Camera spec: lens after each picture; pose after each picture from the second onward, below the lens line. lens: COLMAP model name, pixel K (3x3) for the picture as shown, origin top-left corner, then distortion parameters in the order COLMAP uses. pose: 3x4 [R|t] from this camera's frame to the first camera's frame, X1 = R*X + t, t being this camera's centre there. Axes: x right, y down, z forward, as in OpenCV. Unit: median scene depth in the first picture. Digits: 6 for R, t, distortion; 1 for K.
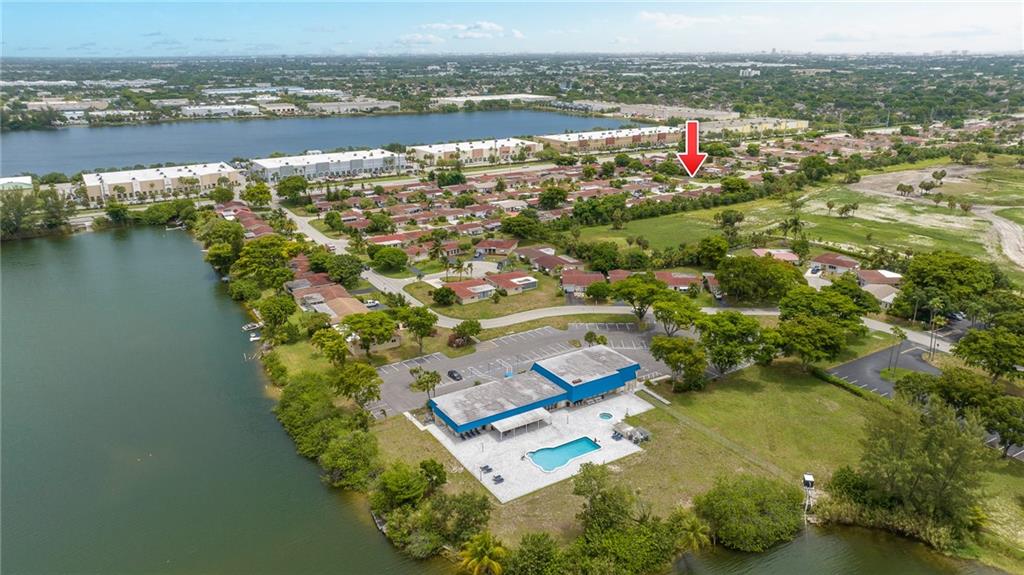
lens RADIAL K [[729.3, 0, 512.0], [0, 729.3, 287.5], [0, 0, 1]] dist [-0.033706, 0.029221]
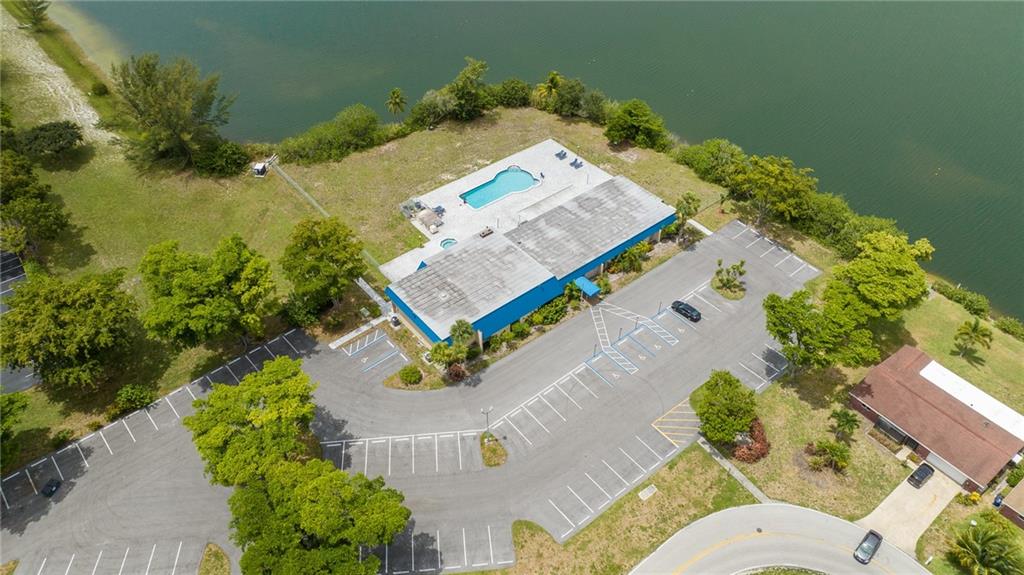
lens RADIAL K [[729.3, 0, 512.0], [0, 729.3, 287.5], [0, 0, 1]] dist [-0.033706, 0.029221]
pose [[-0.992920, 0.110532, -0.043498, 0.108528], [0.015149, 0.481042, 0.876567, -0.519114], [0.117813, 0.869702, -0.479311, 1.542261]]
